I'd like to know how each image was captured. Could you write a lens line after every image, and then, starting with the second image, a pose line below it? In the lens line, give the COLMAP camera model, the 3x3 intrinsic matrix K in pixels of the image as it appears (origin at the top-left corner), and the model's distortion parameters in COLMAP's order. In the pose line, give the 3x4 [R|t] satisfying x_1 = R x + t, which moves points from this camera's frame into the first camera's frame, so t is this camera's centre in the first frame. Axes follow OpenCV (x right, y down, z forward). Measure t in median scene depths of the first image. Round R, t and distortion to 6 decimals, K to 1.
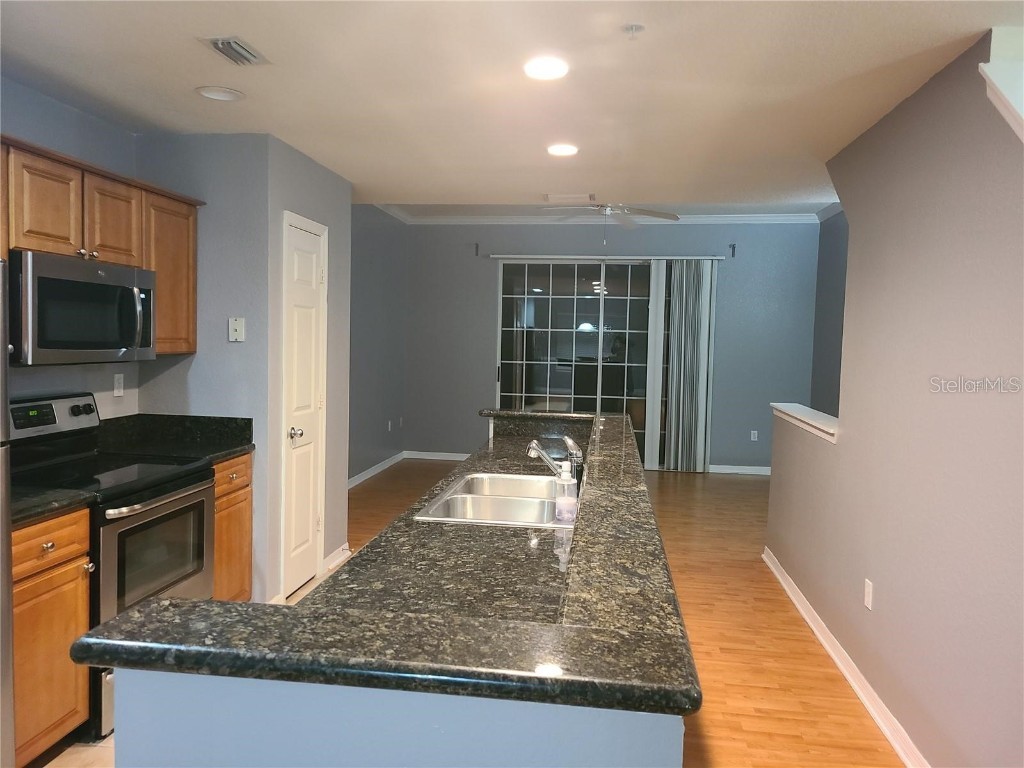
lens RADIAL K [[765.7, 0, 507.7], [0, 765.7, 384.5], [0, 0, 1]] dist [0.051833, -0.047168]
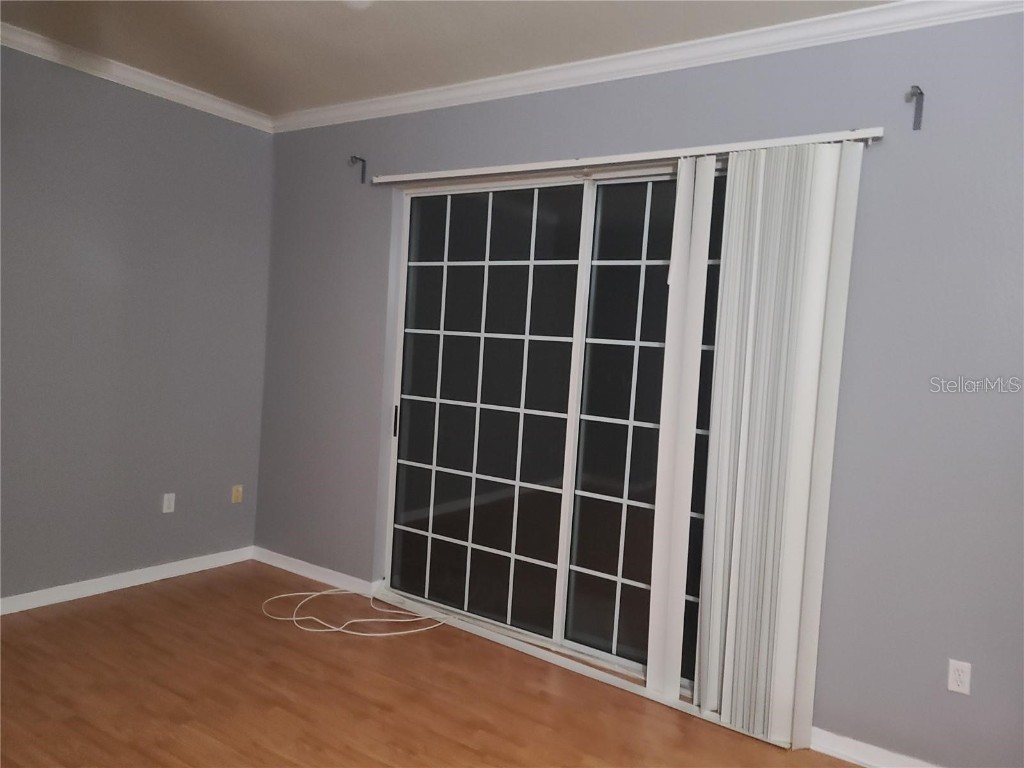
lens RADIAL K [[769.5, 0, 510.2], [0, 769.5, 389.3], [0, 0, 1]] dist [0.071414, -0.067580]
pose [[0.893385, 0.059426, -0.445345, 0.598910], [-0.066015, 0.997818, 0.000716, -0.085142], [0.444416, 0.028760, 0.895359, 1.268768]]
